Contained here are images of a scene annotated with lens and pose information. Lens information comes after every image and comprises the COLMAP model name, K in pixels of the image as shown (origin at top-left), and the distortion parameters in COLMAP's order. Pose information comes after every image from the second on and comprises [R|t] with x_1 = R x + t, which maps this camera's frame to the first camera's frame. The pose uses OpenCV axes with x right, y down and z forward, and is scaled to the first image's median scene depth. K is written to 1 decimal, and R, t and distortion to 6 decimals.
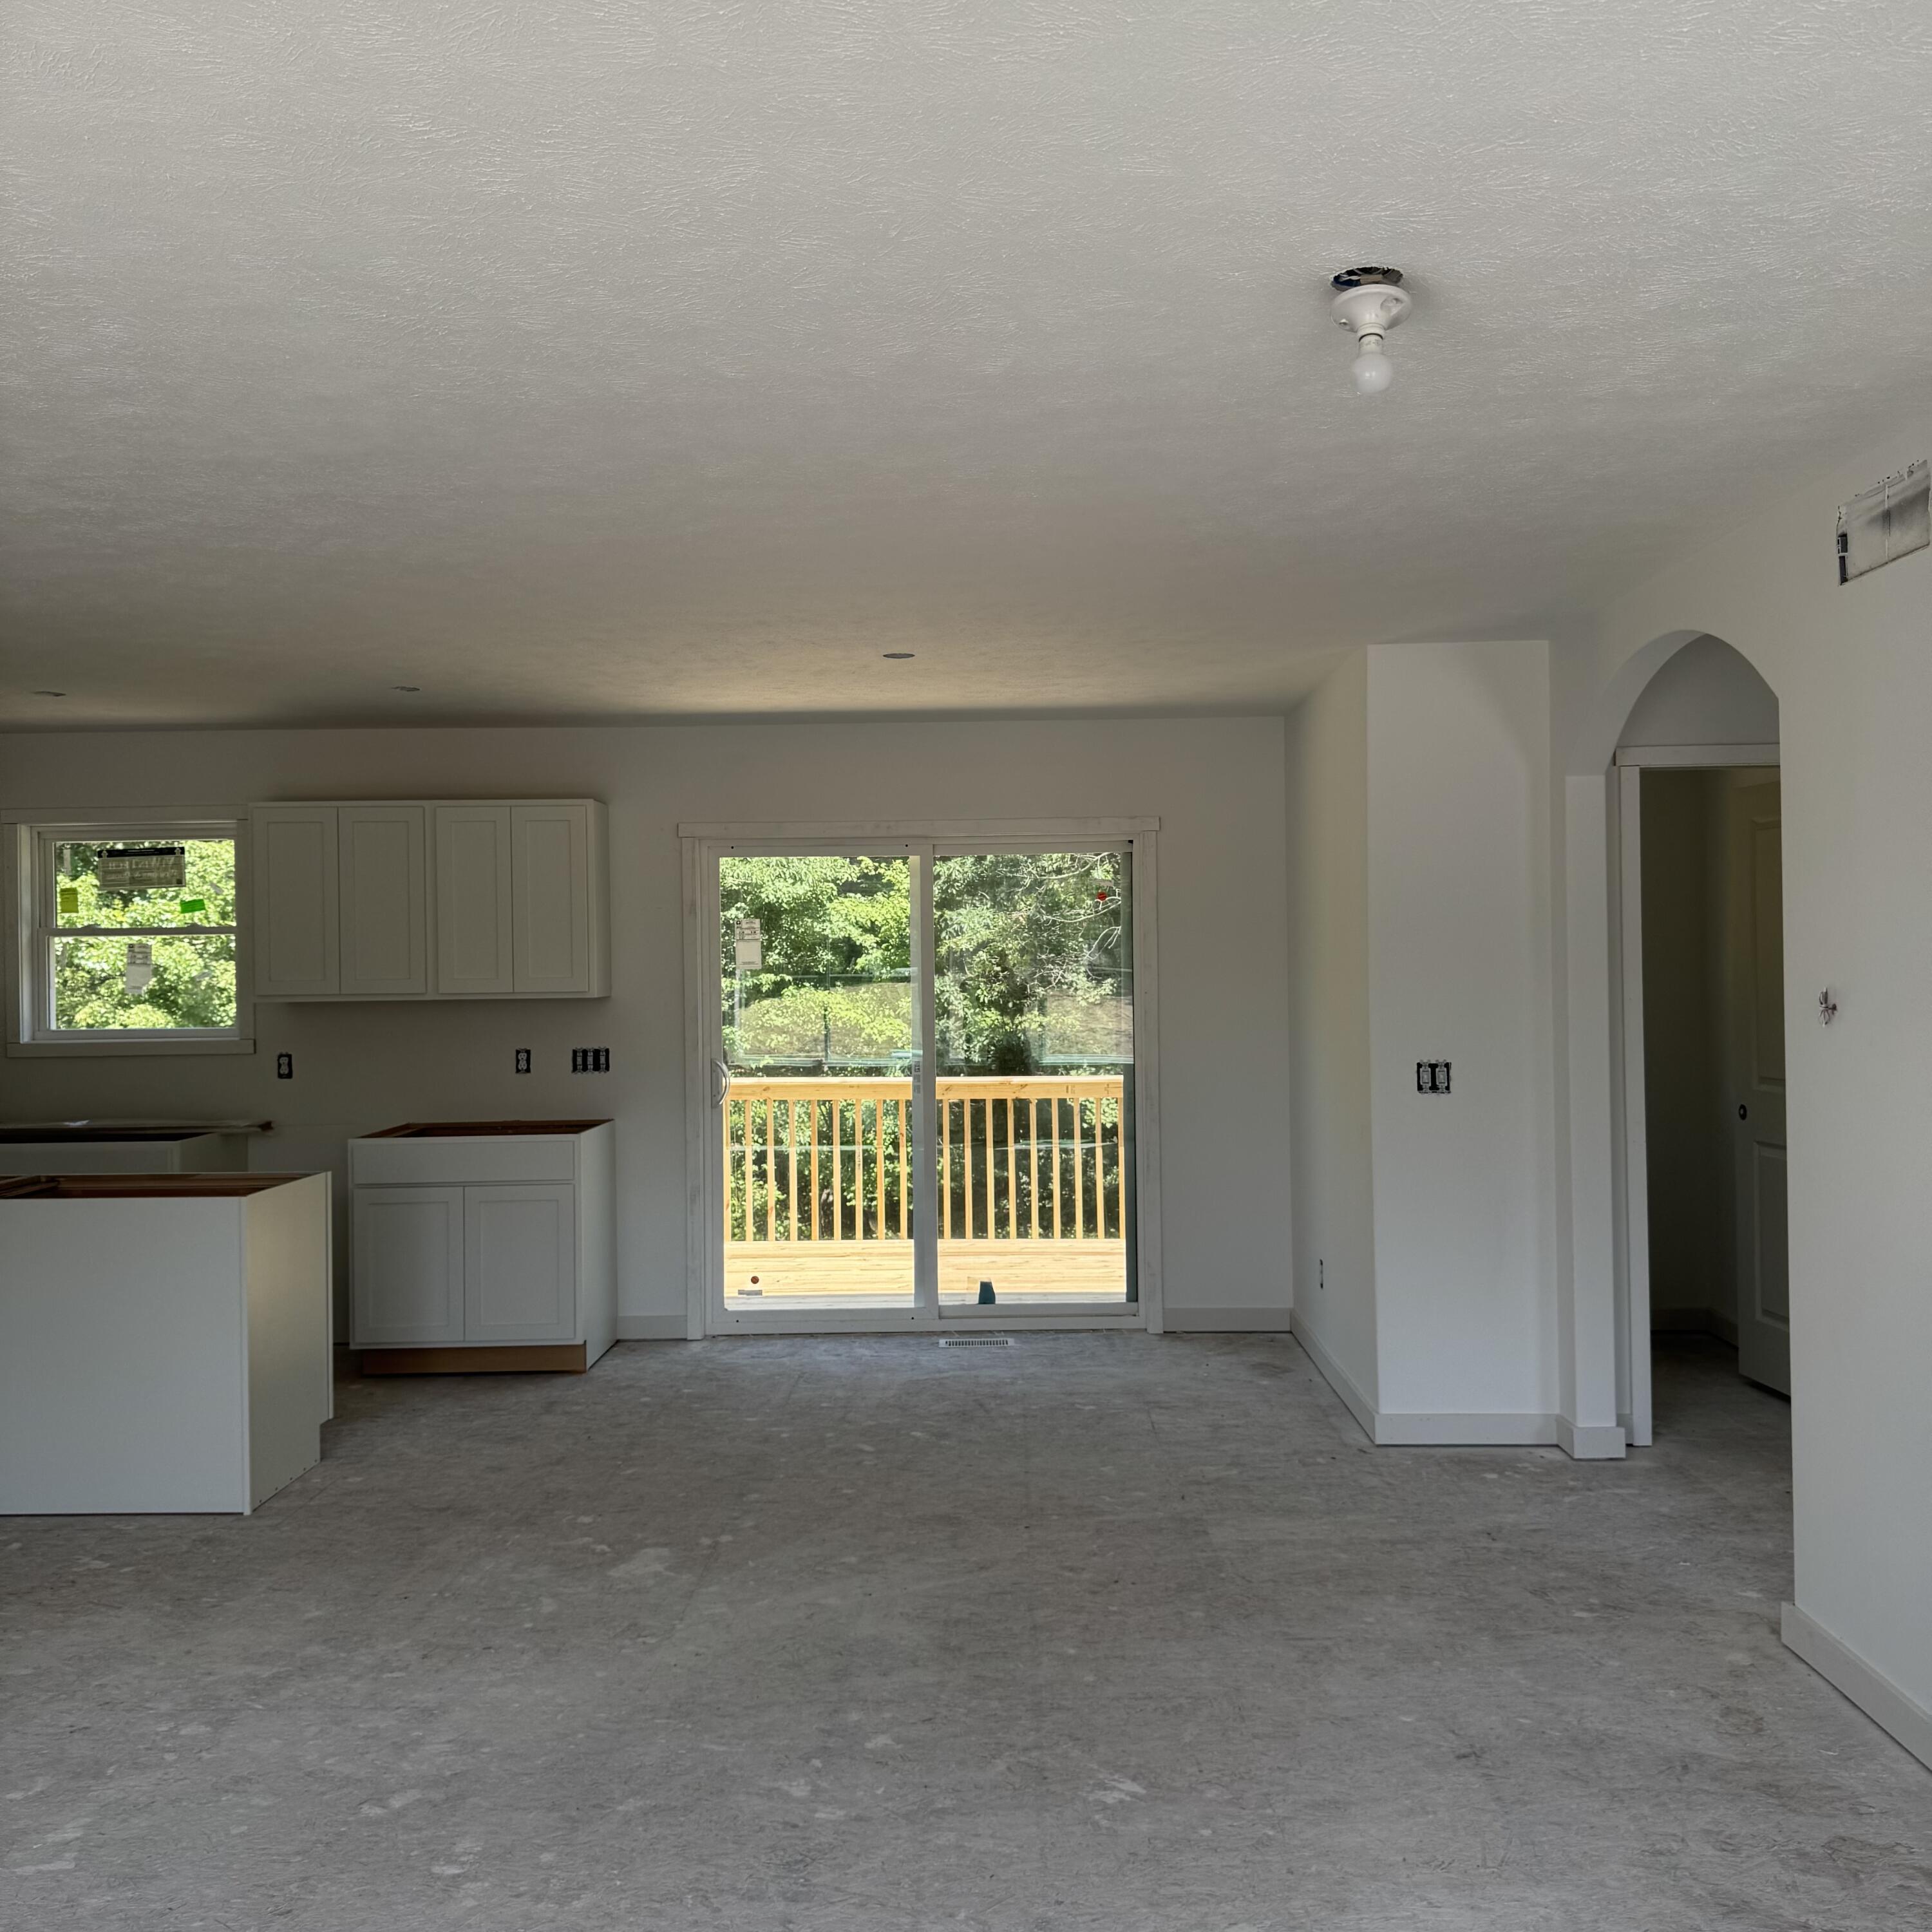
lens RADIAL K [[1815.2, 0, 966.0], [0, 1815.2, 966.0], [0, 0, 1]] dist [0.118763, -0.185719]
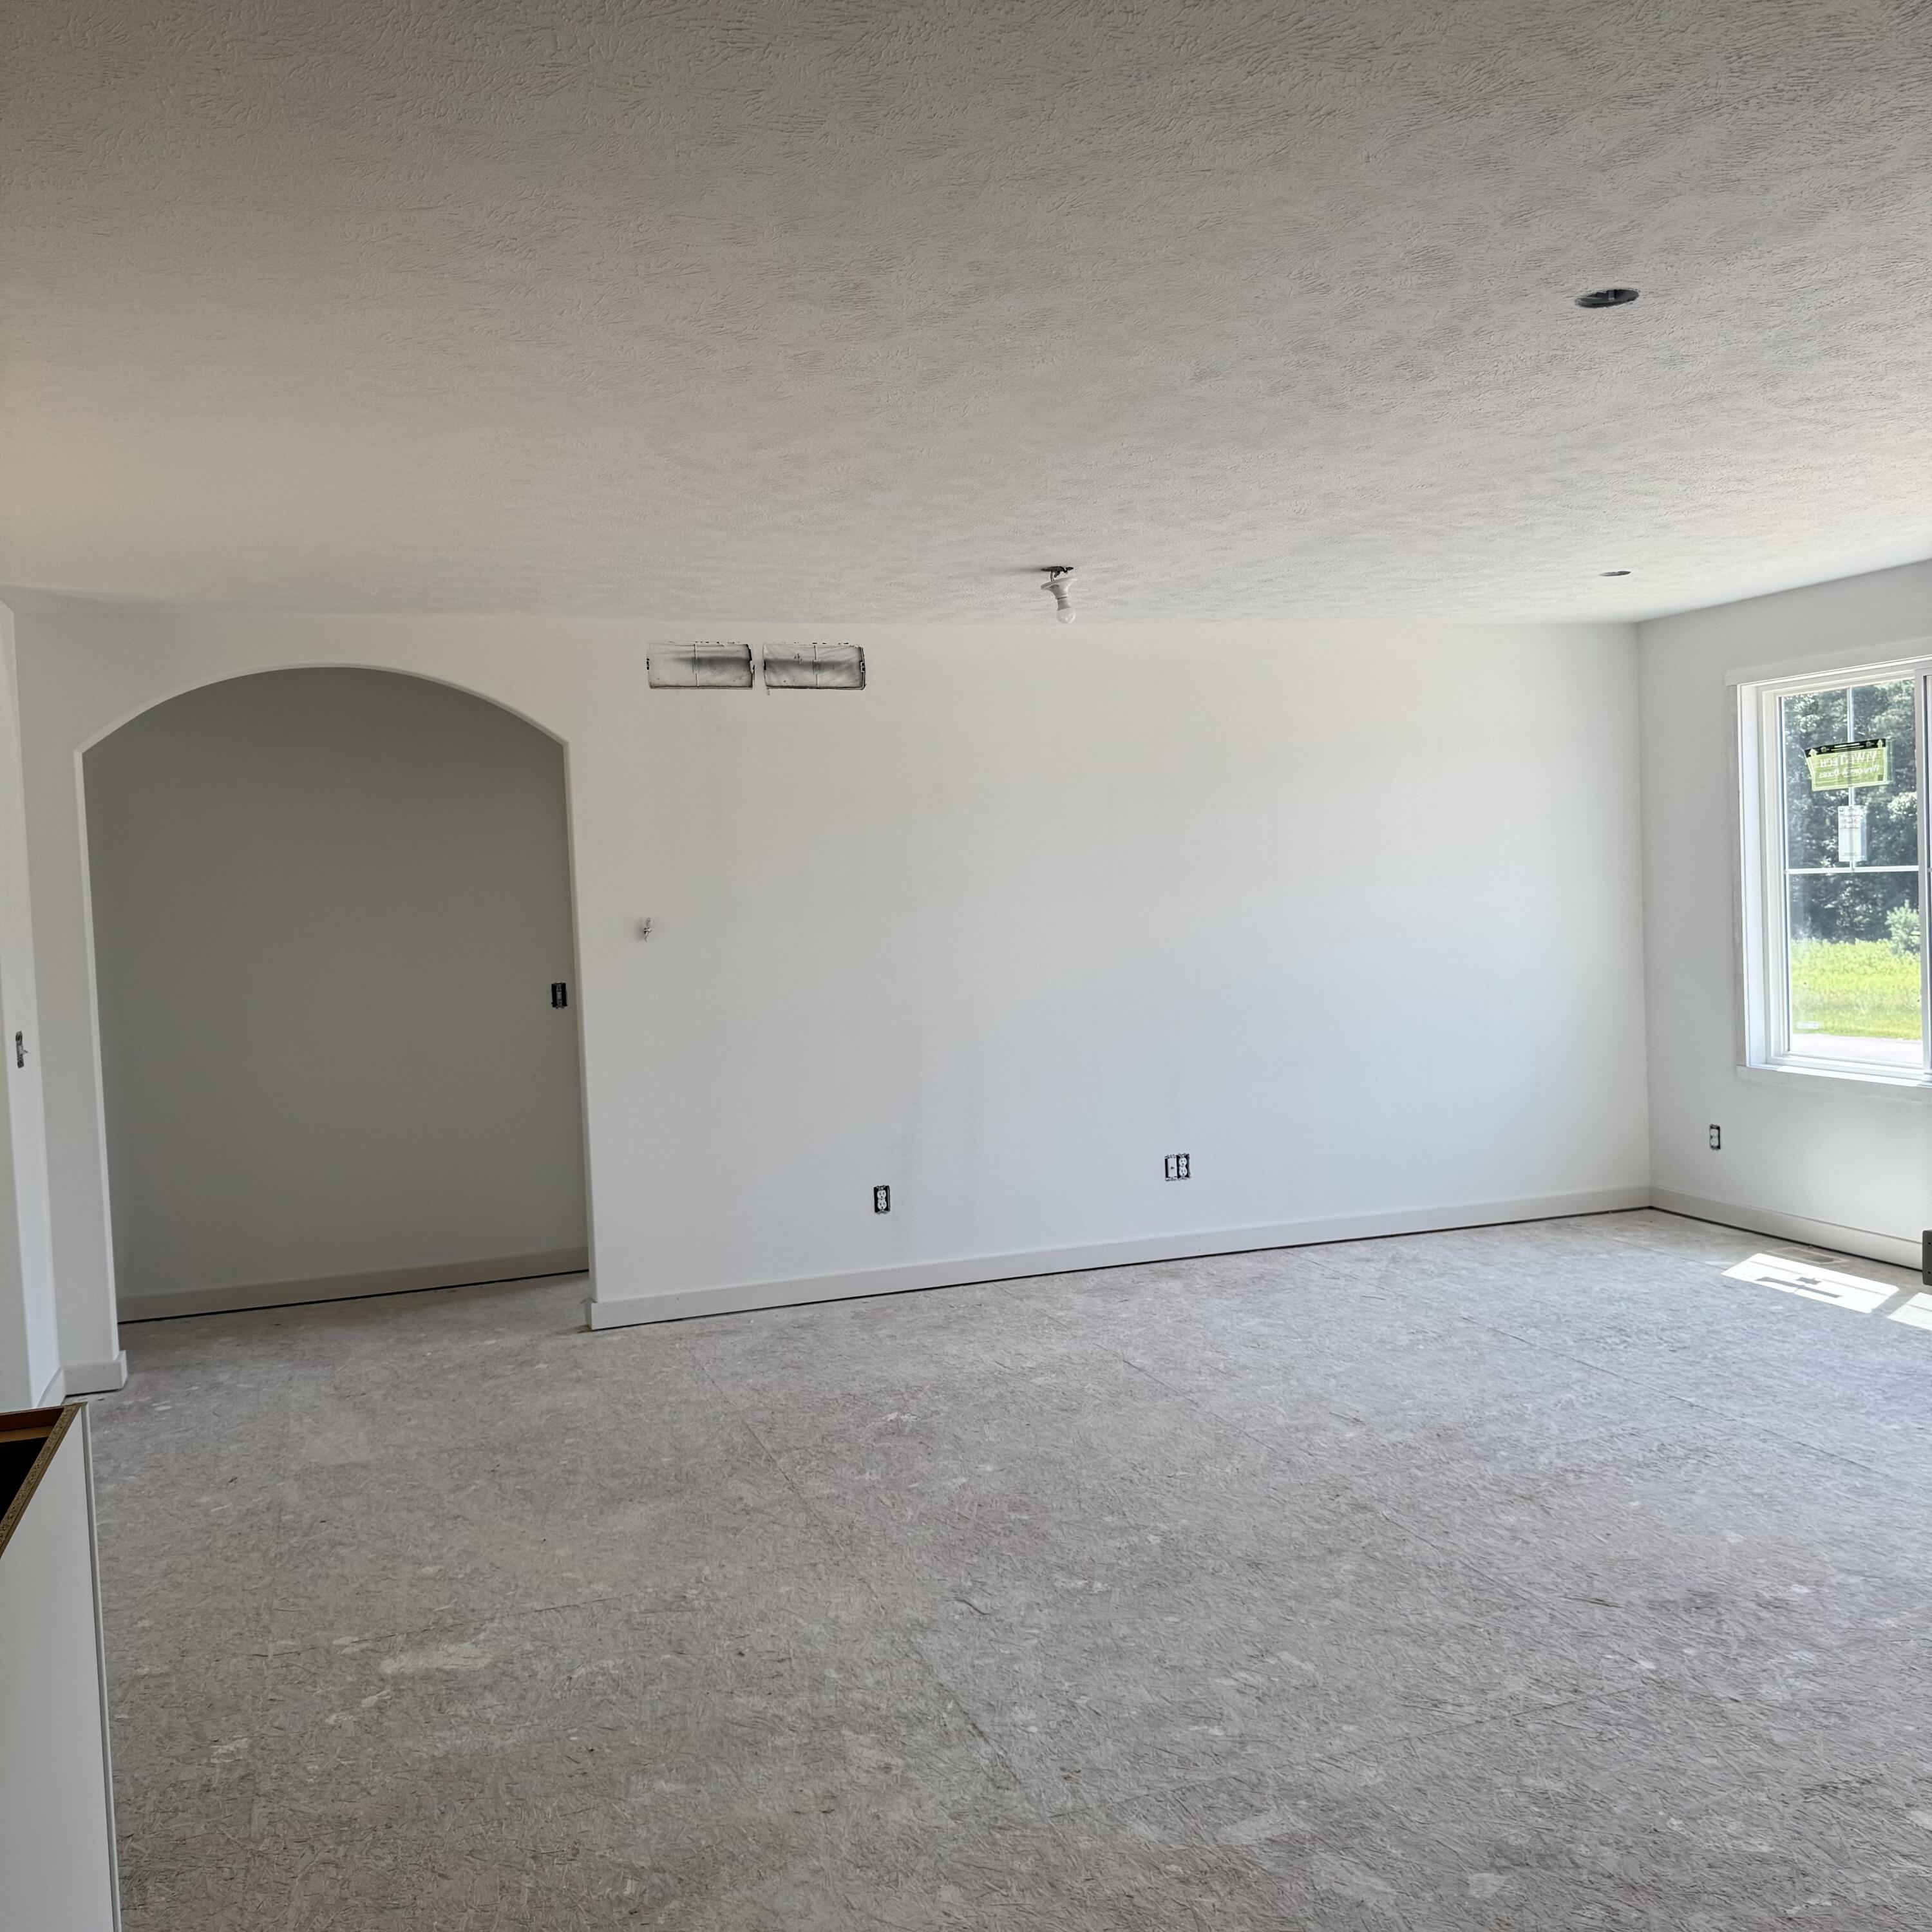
lens RADIAL K [[1815.2, 0, 966.0], [0, 1815.2, 966.0], [0, 0, 1]] dist [0.118763, -0.185719]
pose [[-0.344490, -0.009077, 0.938746, -1.051198], [0.052892, 0.998177, 0.029061, 0.019459], [-0.937299, 0.059663, -0.343382, 1.108035]]
